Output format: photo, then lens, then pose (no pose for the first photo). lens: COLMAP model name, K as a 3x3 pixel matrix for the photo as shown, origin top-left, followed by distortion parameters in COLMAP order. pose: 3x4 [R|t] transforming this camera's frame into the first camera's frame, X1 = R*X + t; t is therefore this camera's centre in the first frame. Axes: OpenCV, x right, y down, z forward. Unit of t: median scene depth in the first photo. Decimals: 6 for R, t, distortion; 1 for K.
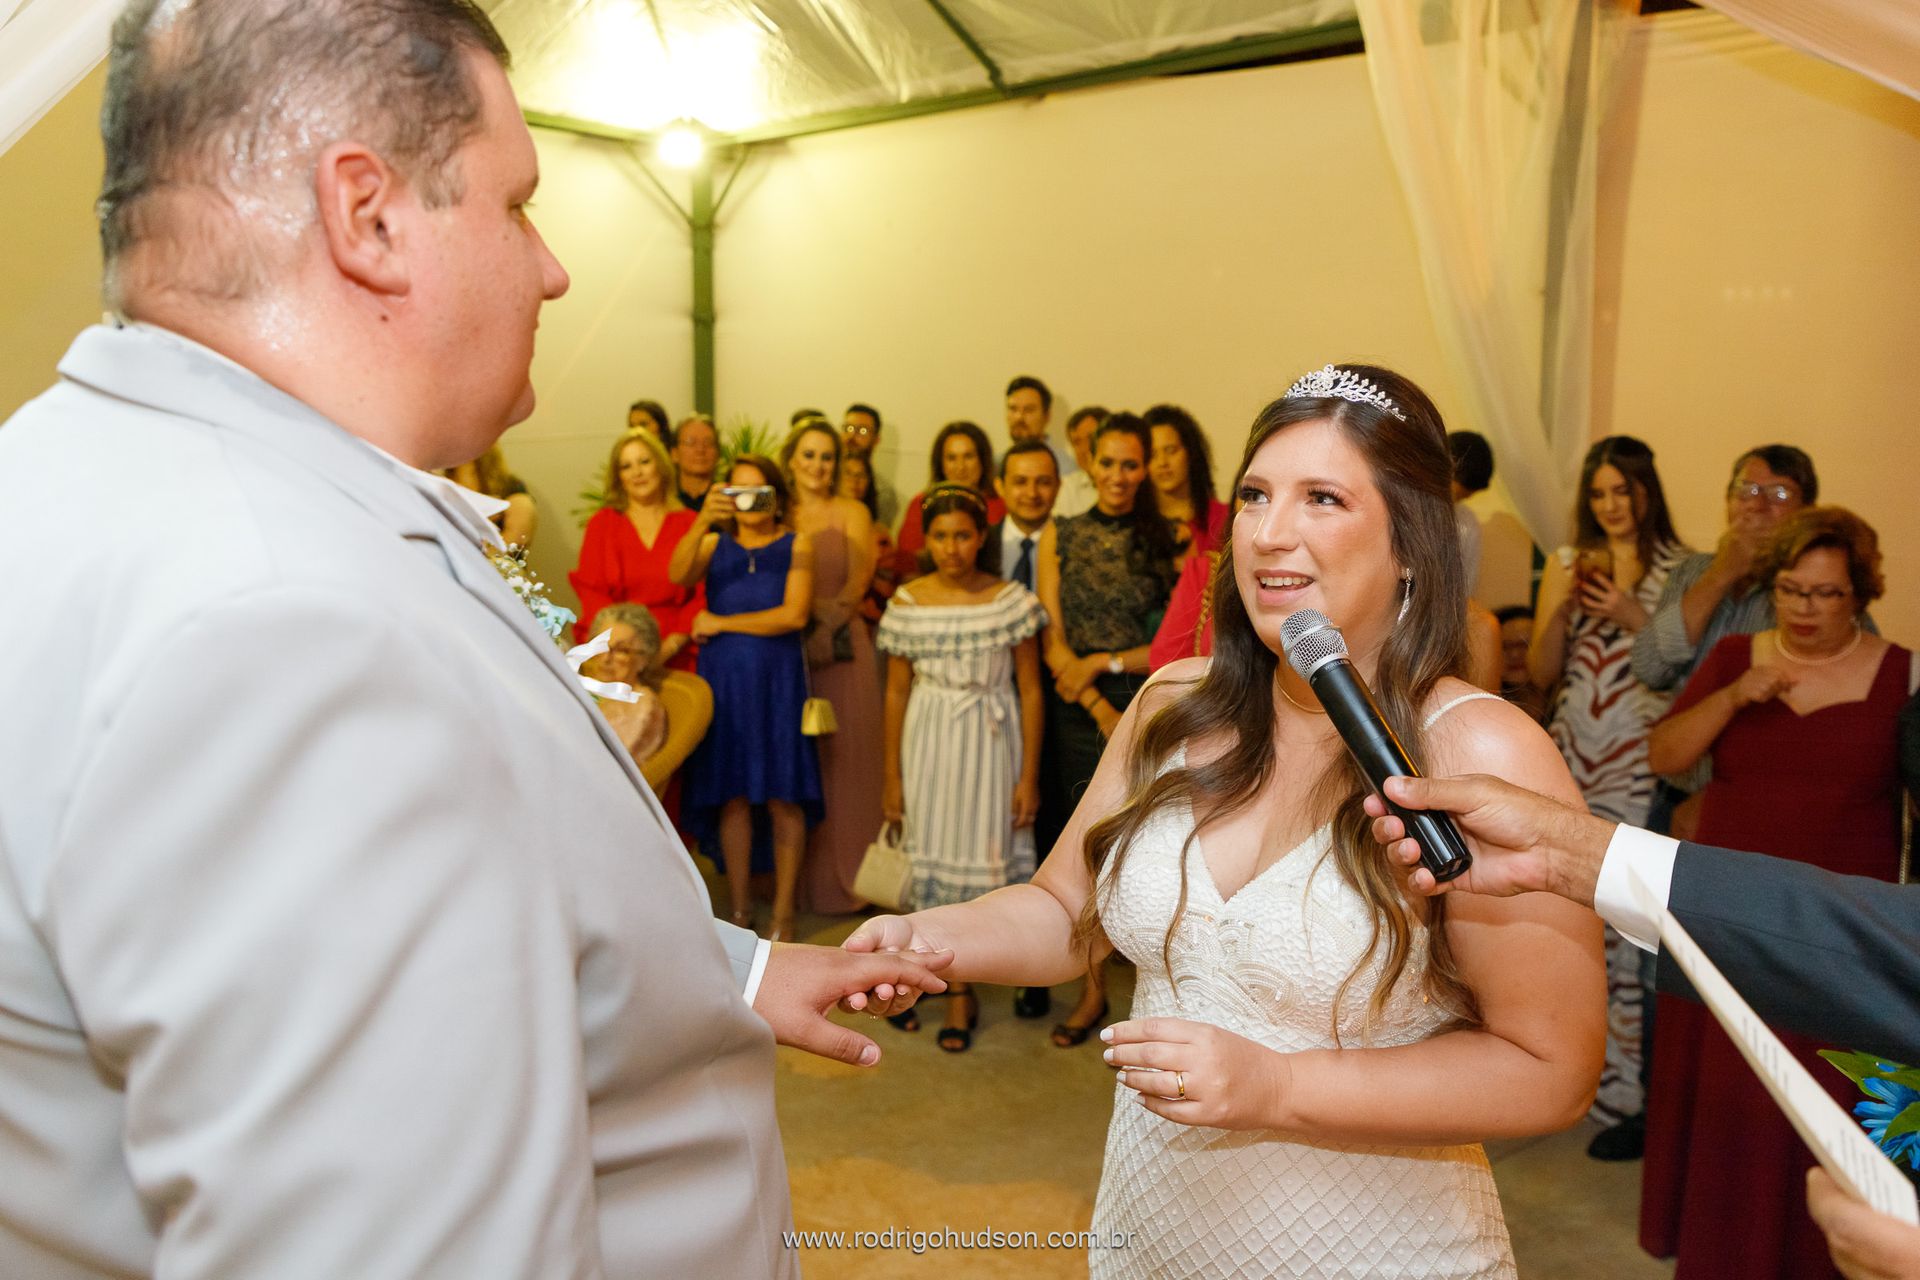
lens RADIAL K [[1983.9, 0, 960.0], [0, 1983.9, 640.0], [0, 0, 1]] dist [-0.140267, -0.026641]
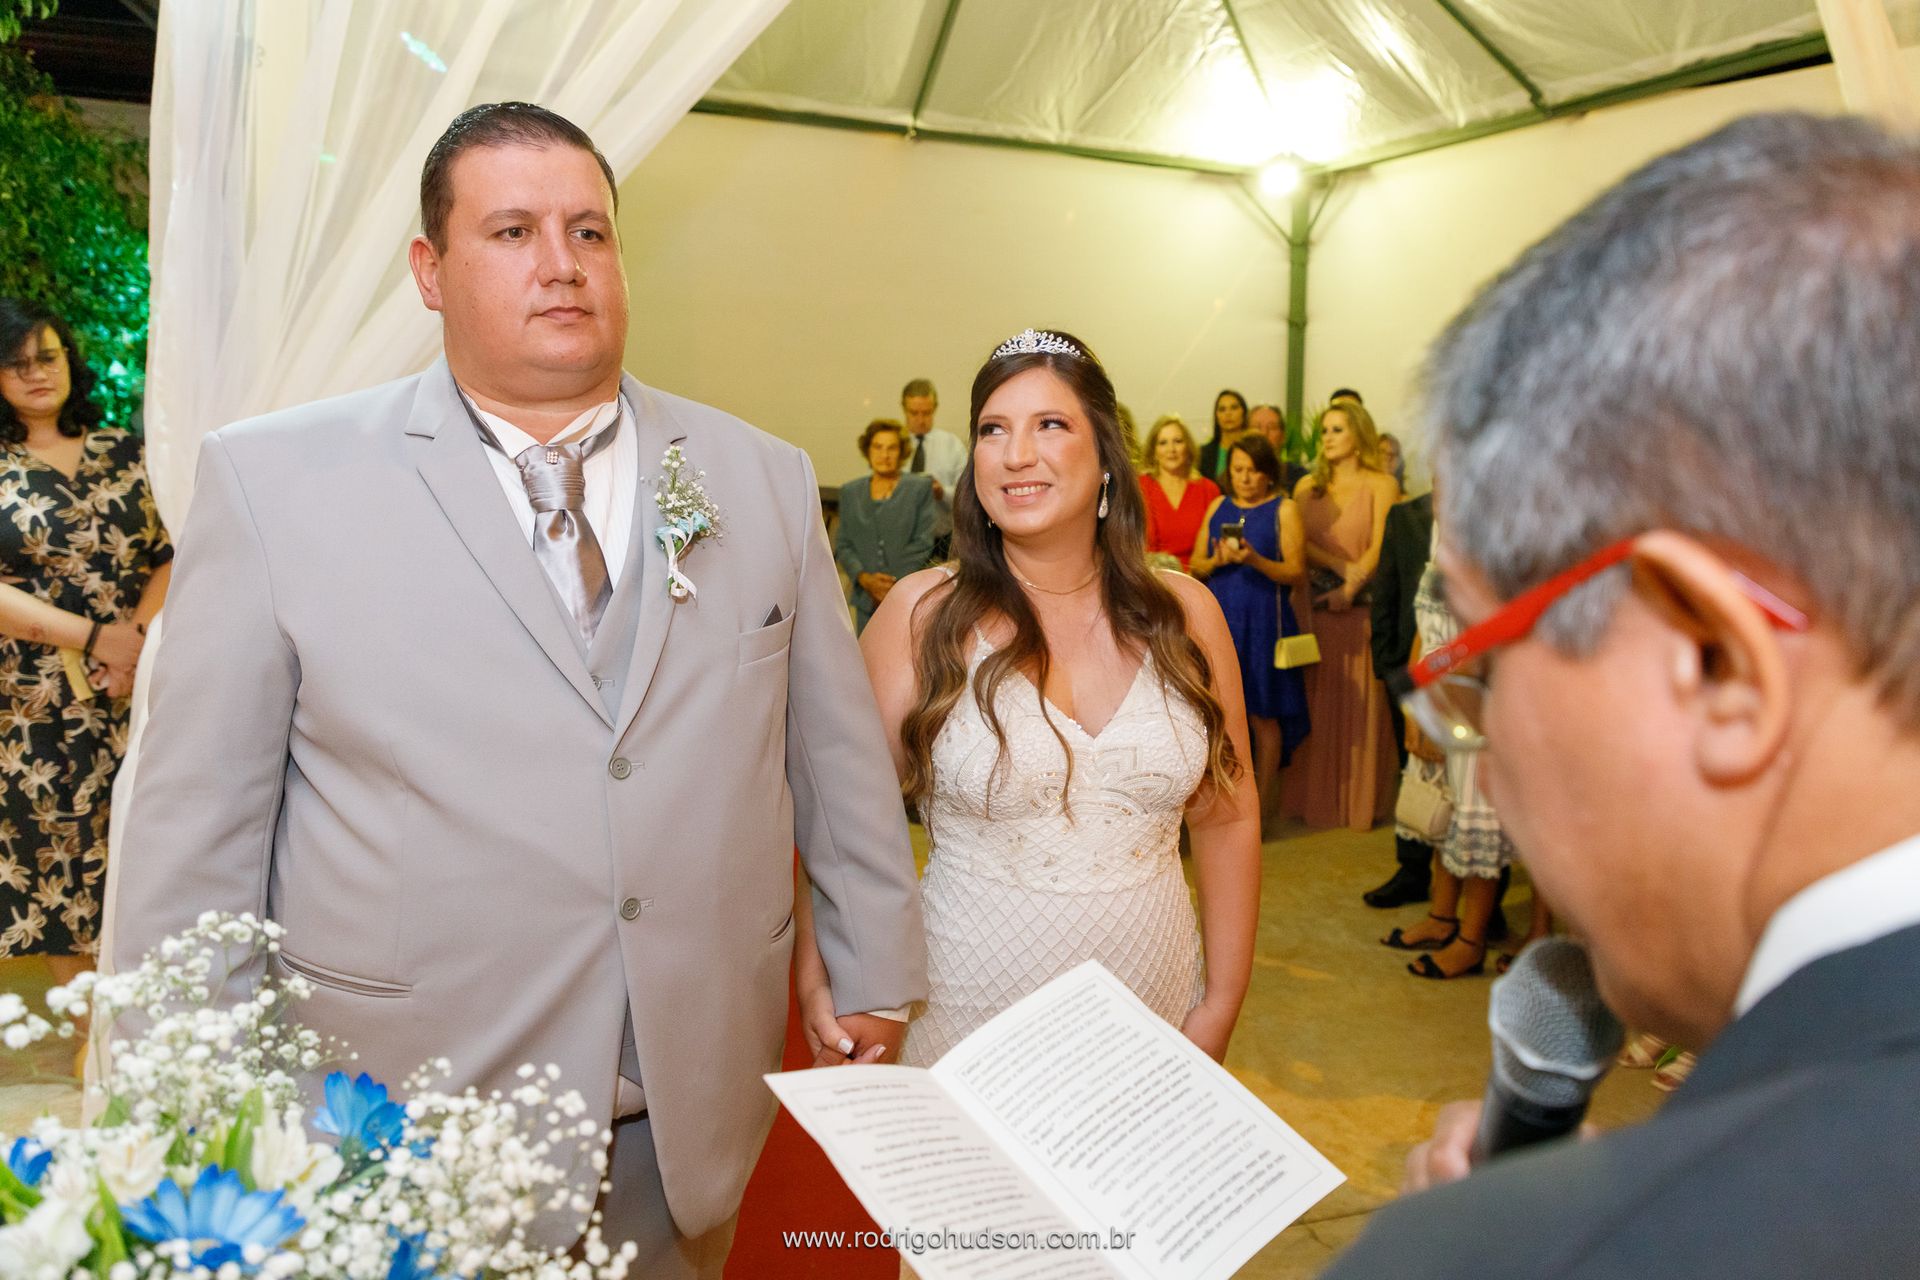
lens RADIAL K [[1983.9, 0, 960.0], [0, 1983.9, 640.0], [0, 0, 1]] dist [-0.140267, -0.026641]
pose [[0.830316, 0.056159, -0.554455, 0.371952], [-0.062719, 0.998006, 0.007160, 0.030076], [0.553752, 0.028830, 0.832183, -0.080579]]
